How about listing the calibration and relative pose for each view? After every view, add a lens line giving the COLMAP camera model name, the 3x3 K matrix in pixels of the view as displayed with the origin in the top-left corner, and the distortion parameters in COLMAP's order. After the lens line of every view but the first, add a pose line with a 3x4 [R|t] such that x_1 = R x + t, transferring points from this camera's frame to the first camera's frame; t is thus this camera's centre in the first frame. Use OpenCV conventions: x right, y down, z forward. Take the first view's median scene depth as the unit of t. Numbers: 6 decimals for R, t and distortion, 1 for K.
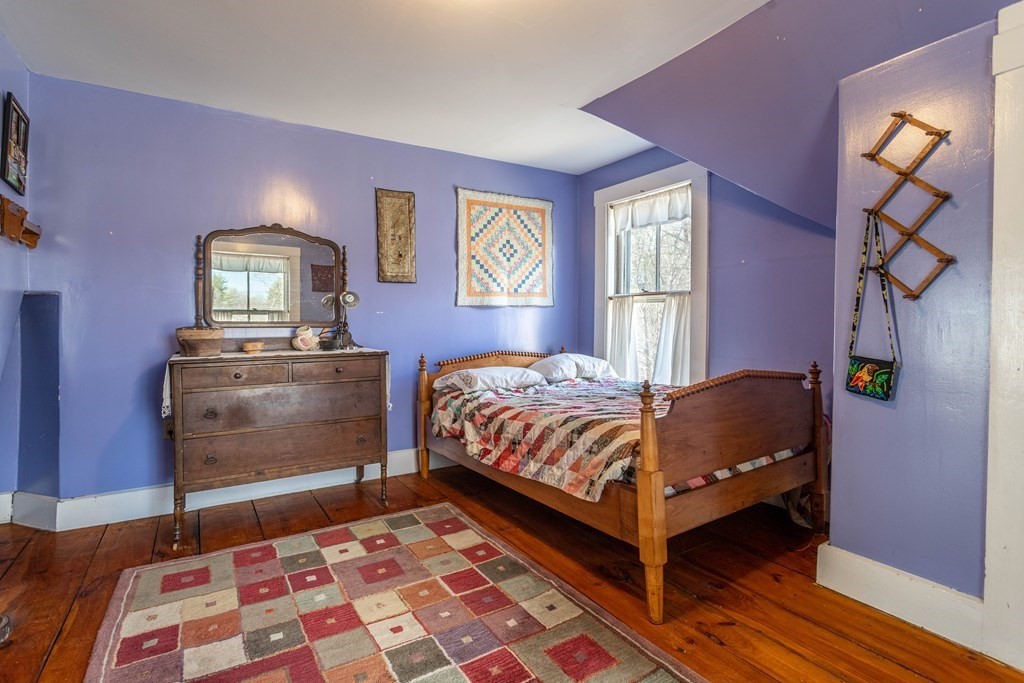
lens RADIAL K [[508.8, 0, 512.0], [0, 508.8, 331.3], [0, 0, 1]] dist [0.000456, 0.000051]
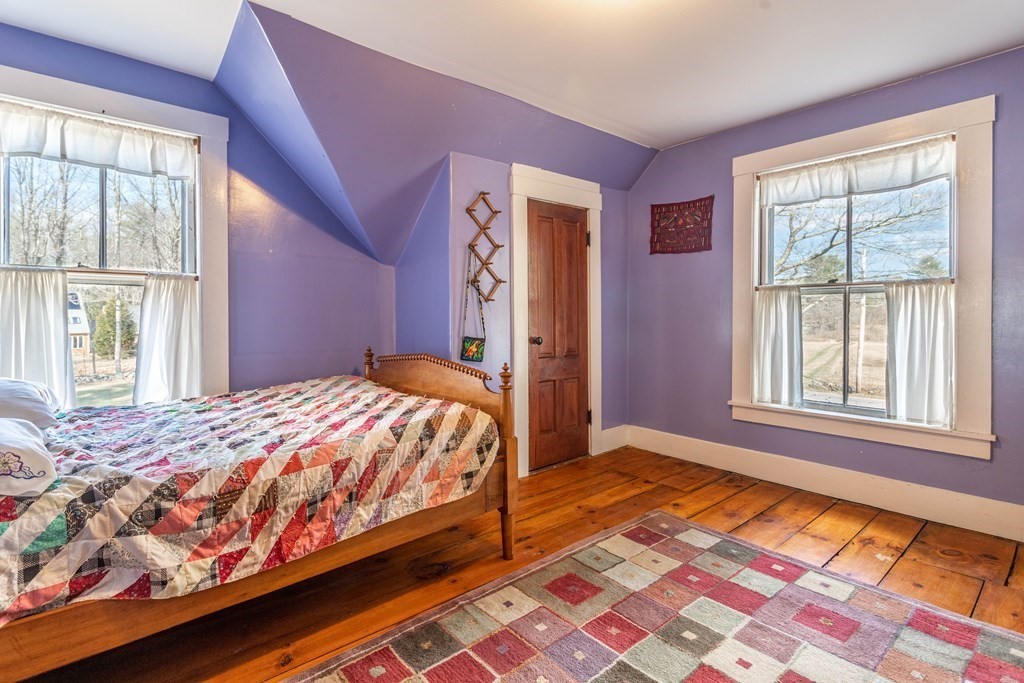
lens RADIAL K [[493.8, 0, 508.9], [0, 493.8, 322.0], [0, 0, 1]] dist [0.002229, 0.000582]
pose [[-0.151515, -0.013228, 0.988366, -0.746771], [0.017109, 0.999726, 0.016003, -0.016182], [-0.988307, 0.019334, -0.151247, 0.980108]]
